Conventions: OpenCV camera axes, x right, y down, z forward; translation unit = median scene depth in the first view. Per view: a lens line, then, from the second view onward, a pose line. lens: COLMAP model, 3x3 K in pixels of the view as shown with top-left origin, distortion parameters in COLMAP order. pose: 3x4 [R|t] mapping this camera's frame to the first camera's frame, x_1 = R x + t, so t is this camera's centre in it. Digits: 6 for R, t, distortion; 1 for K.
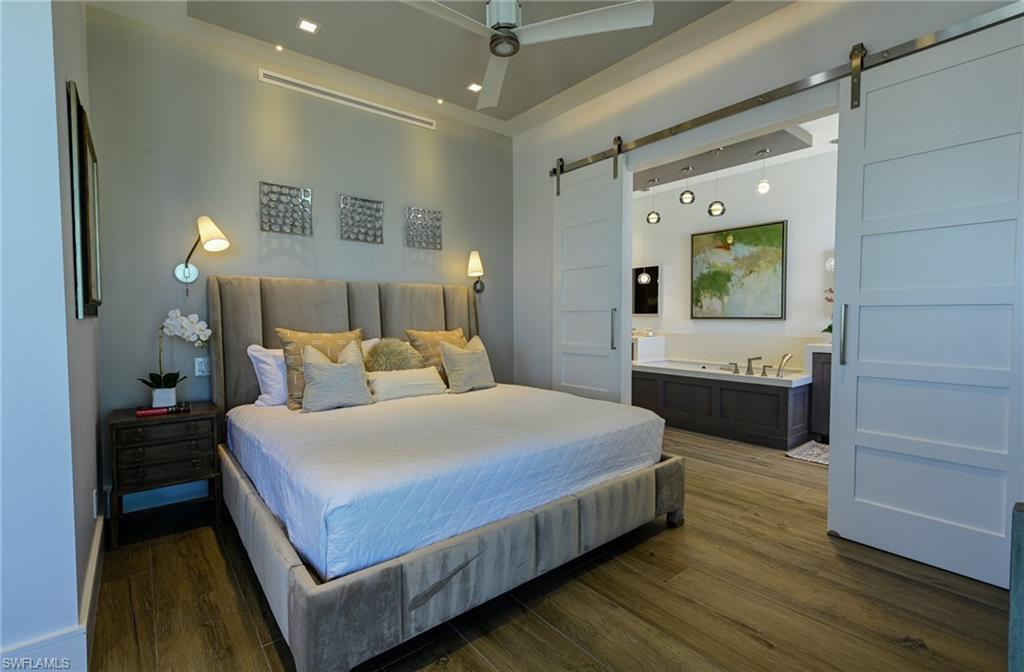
lens RADIAL K [[457.4, 0, 513.5], [0, 457.4, 333.2], [0, 0, 1]] dist [-0.002381, -0.000061]
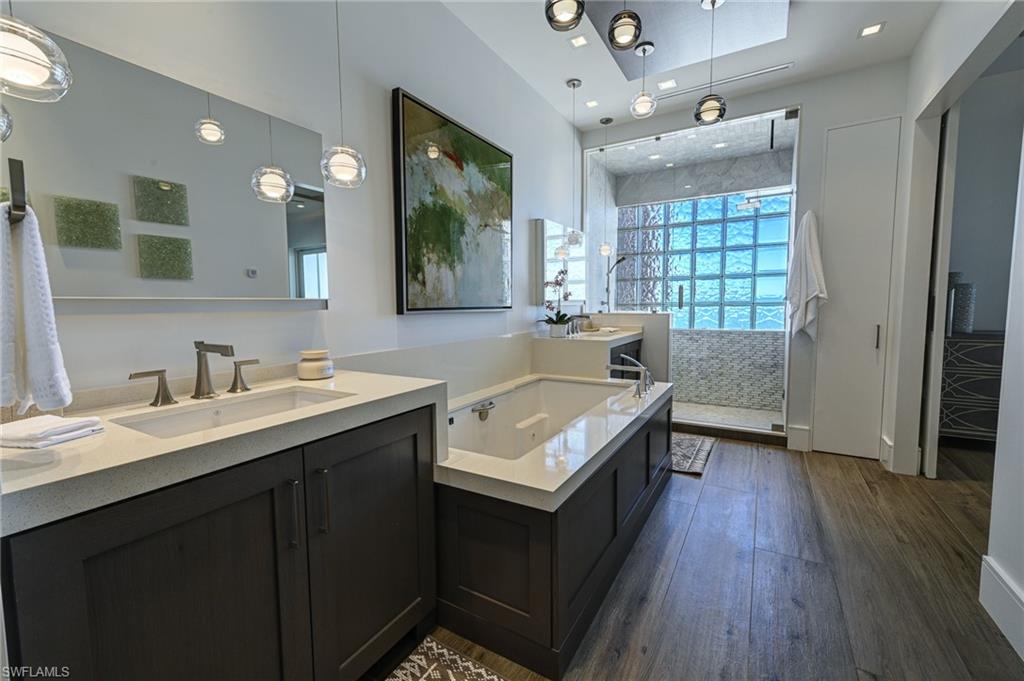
lens RADIAL K [[423.5, 0, 510.2], [0, 423.5, 339.7], [0, 0, 1]] dist [0.003917, 0.000232]
pose [[-0.332449, -0.081533, 0.939591, 0.011195], [0.041137, 0.994054, 0.100814, -0.043534], [-0.942224, 0.072167, -0.327118, 1.096483]]
